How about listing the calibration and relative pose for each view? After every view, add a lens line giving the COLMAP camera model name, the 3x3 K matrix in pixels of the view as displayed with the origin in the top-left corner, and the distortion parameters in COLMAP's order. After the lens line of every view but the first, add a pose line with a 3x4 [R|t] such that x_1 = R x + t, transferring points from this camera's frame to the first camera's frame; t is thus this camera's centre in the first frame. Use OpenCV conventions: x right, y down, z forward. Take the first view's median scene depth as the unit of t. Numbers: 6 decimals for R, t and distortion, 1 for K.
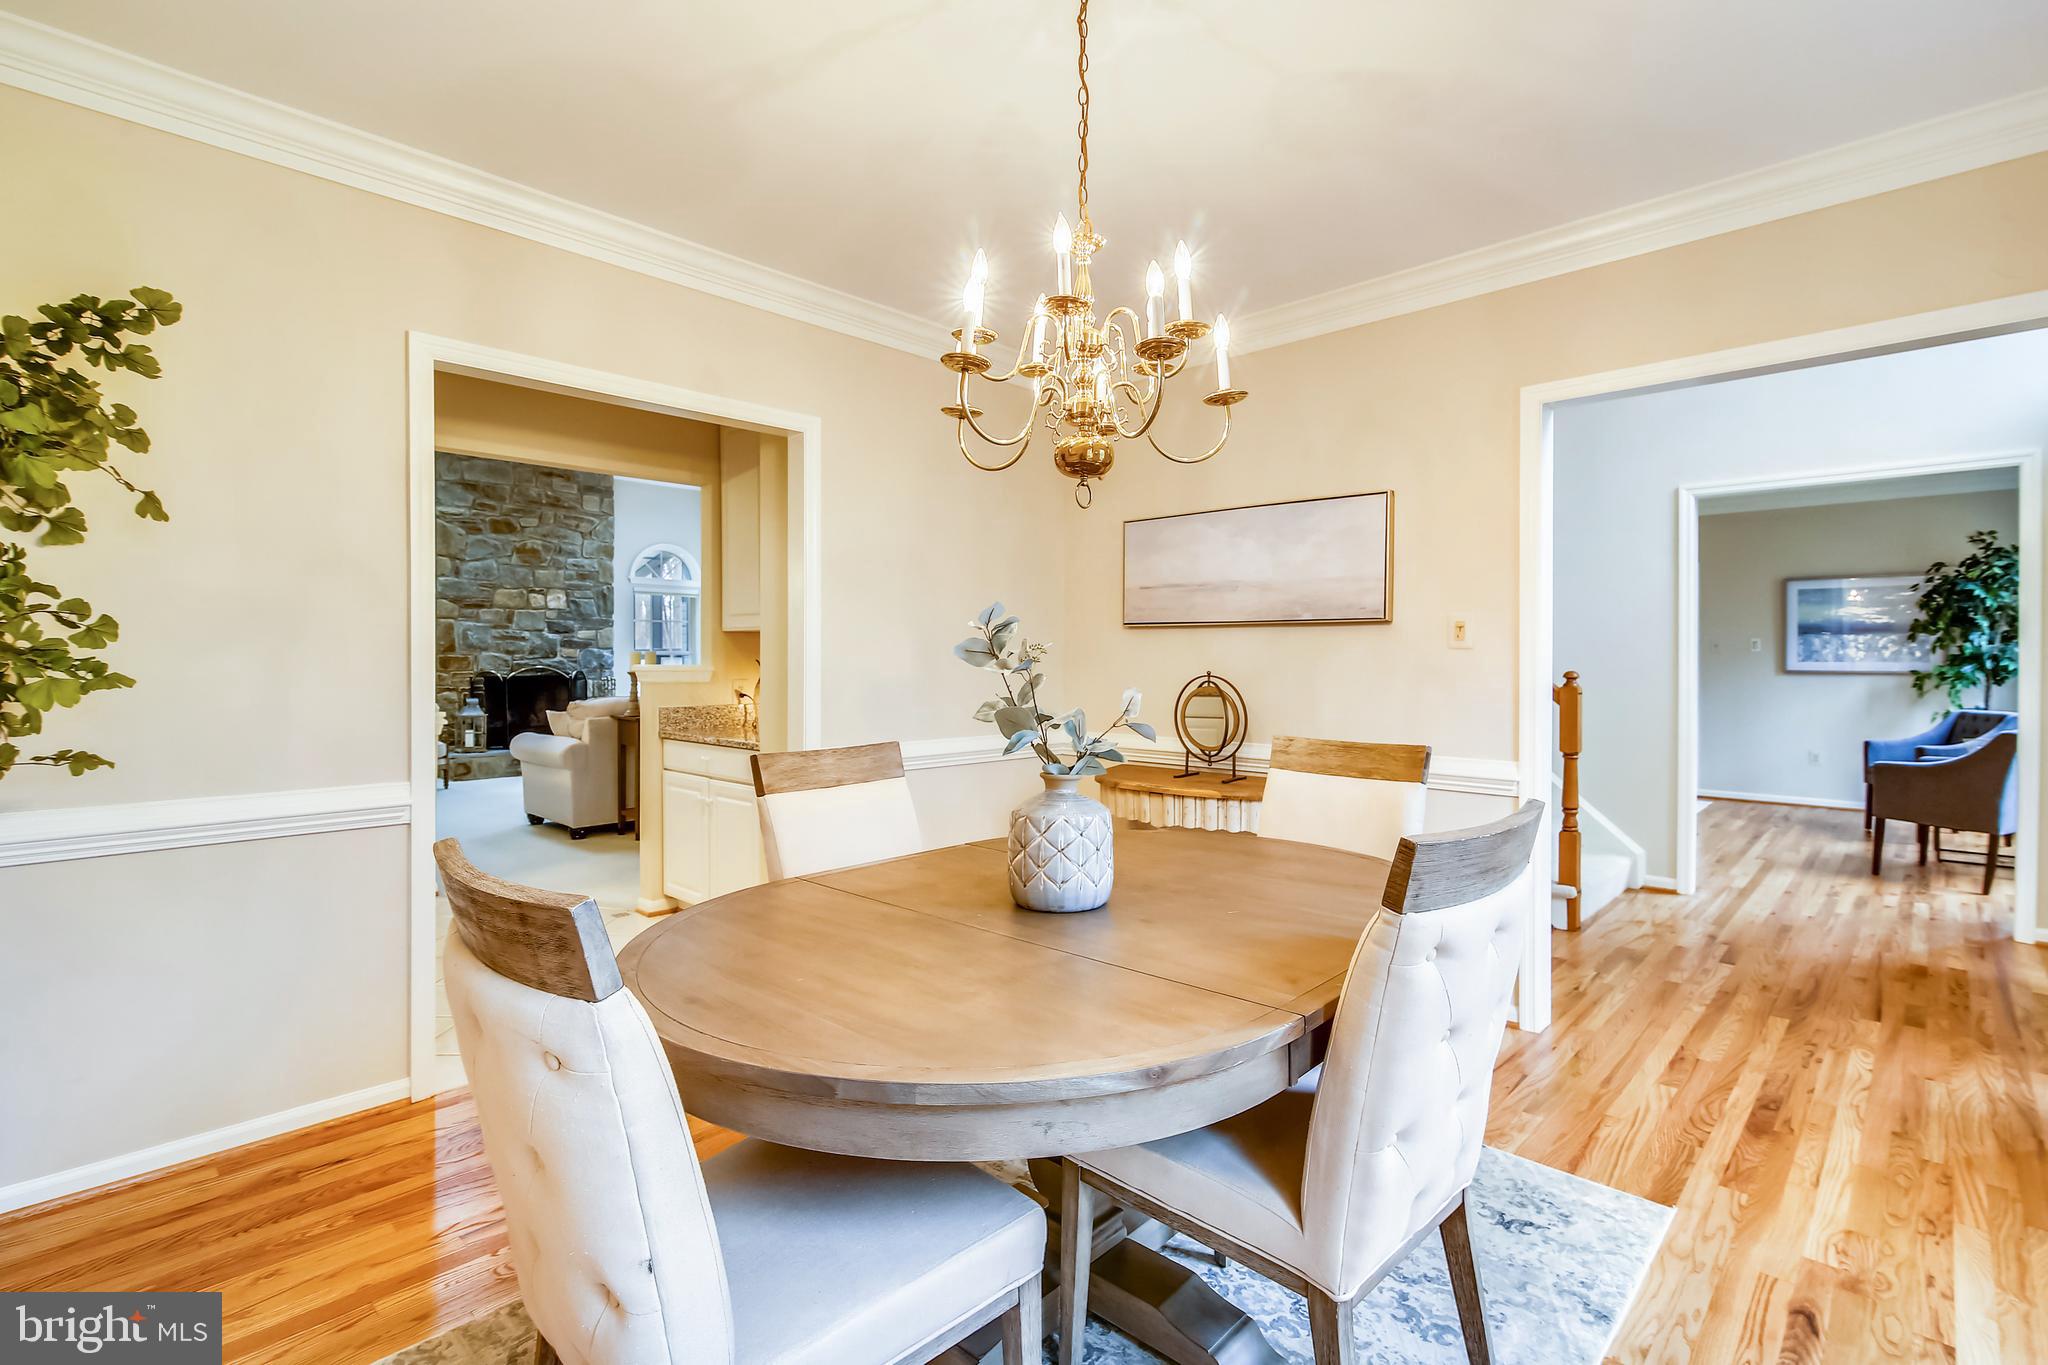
lens RADIAL K [[958.3, 0, 1022.6], [0, 958.3, 673.5], [0, 0, 1]] dist [-0.004153, 0.000410]
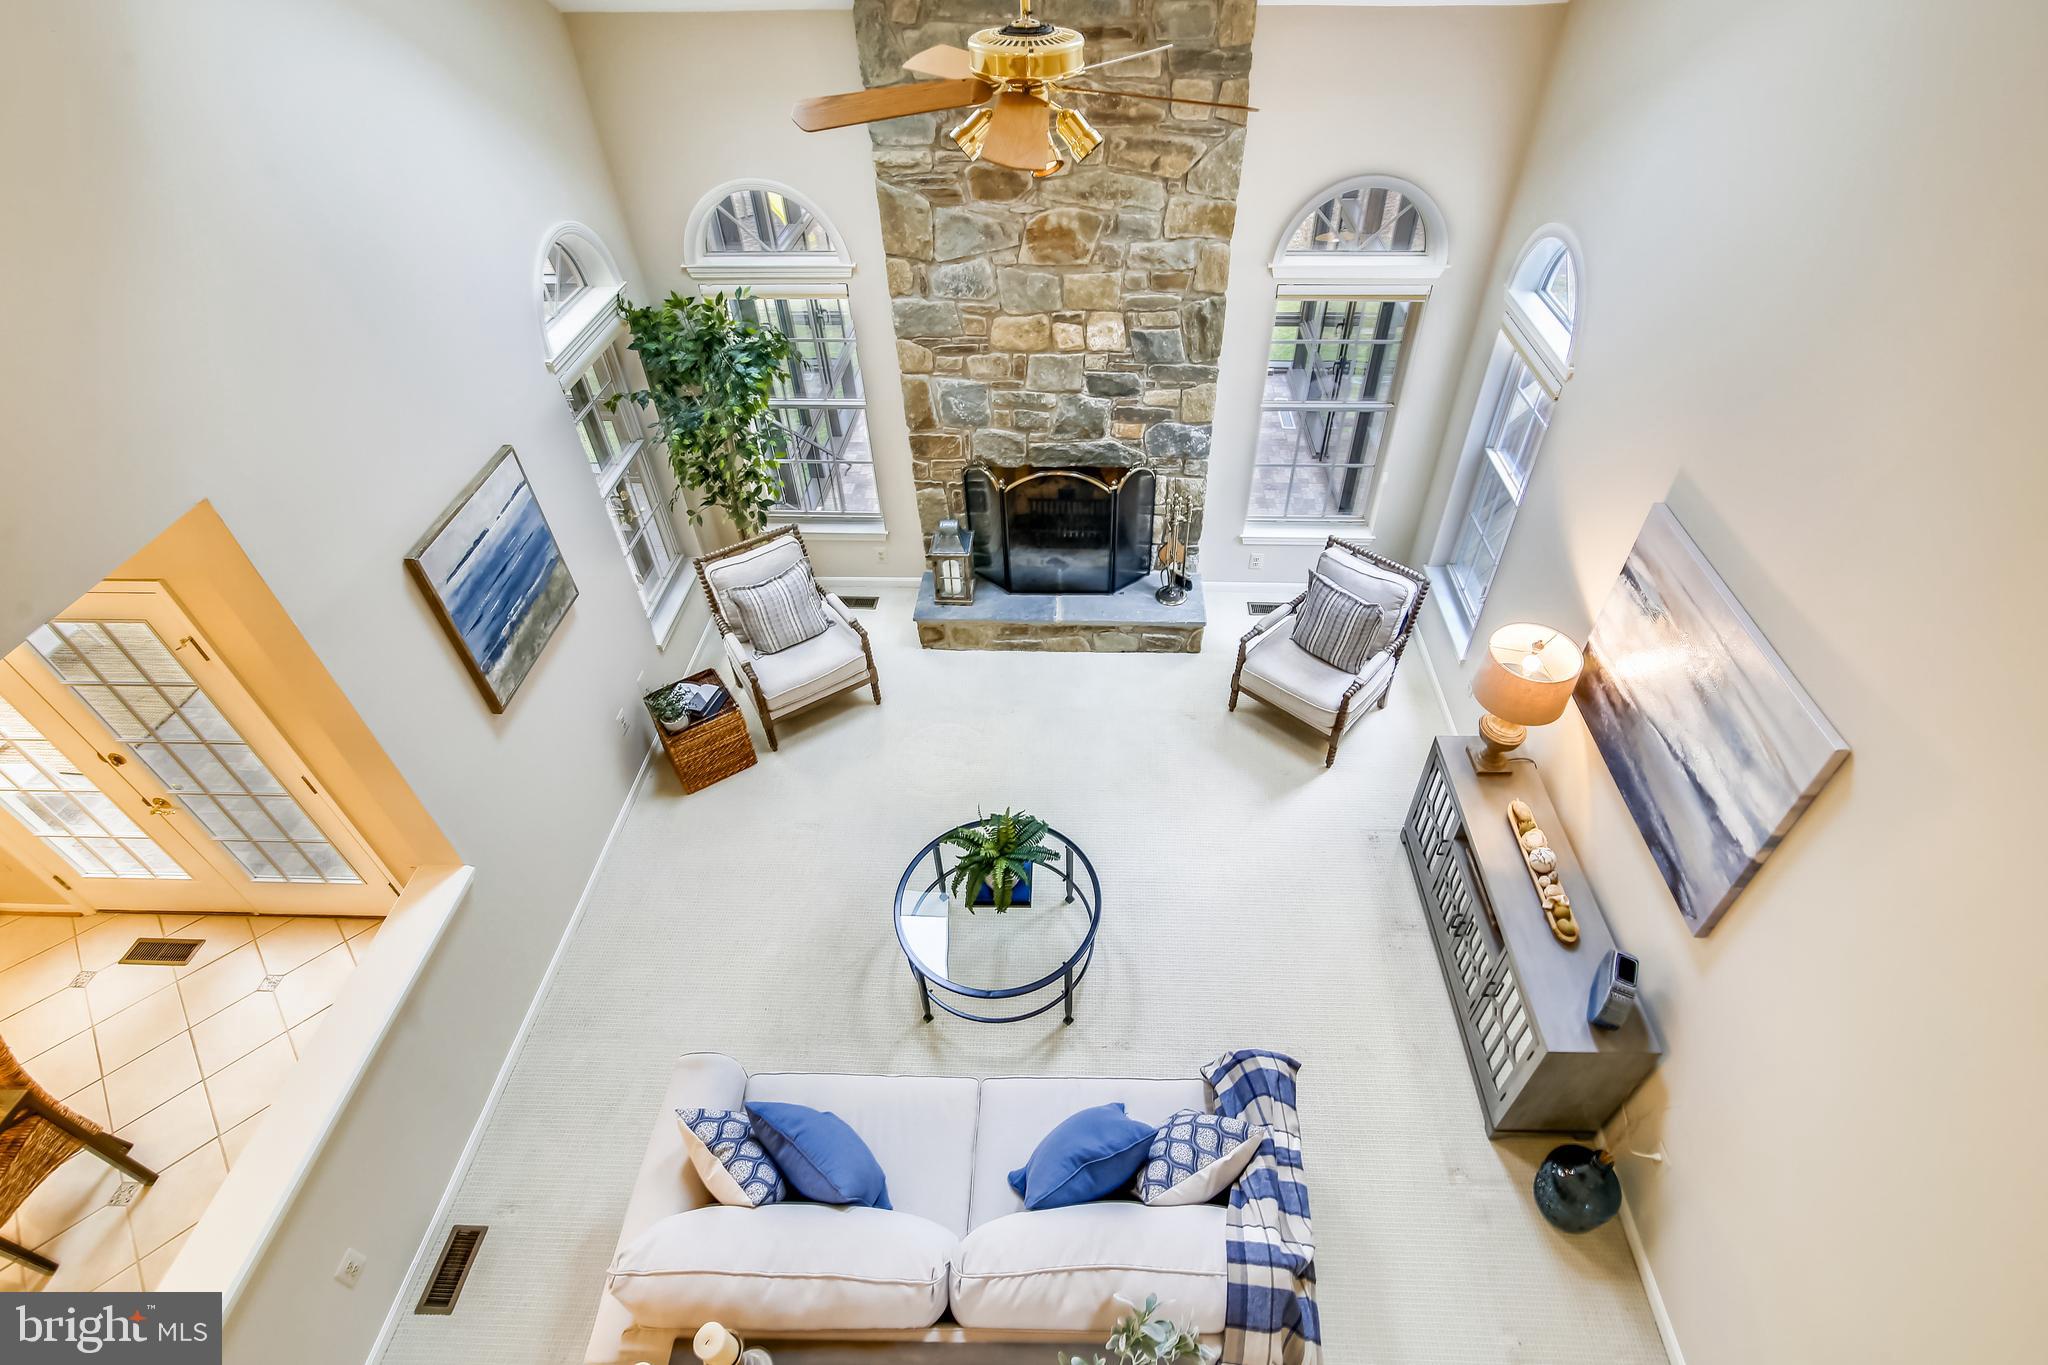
lens RADIAL K [[958.3, 0, 1034.4], [0, 958.3, 682.9], [0, 0, 1]] dist [-0.004153, 0.000410]
pose [[0.665752, 0.494035, -0.559200, -0.150747], [0.018185, 0.738458, 0.674054, -0.279636], [0.745951, -0.458922, 0.482646, 0.663256]]
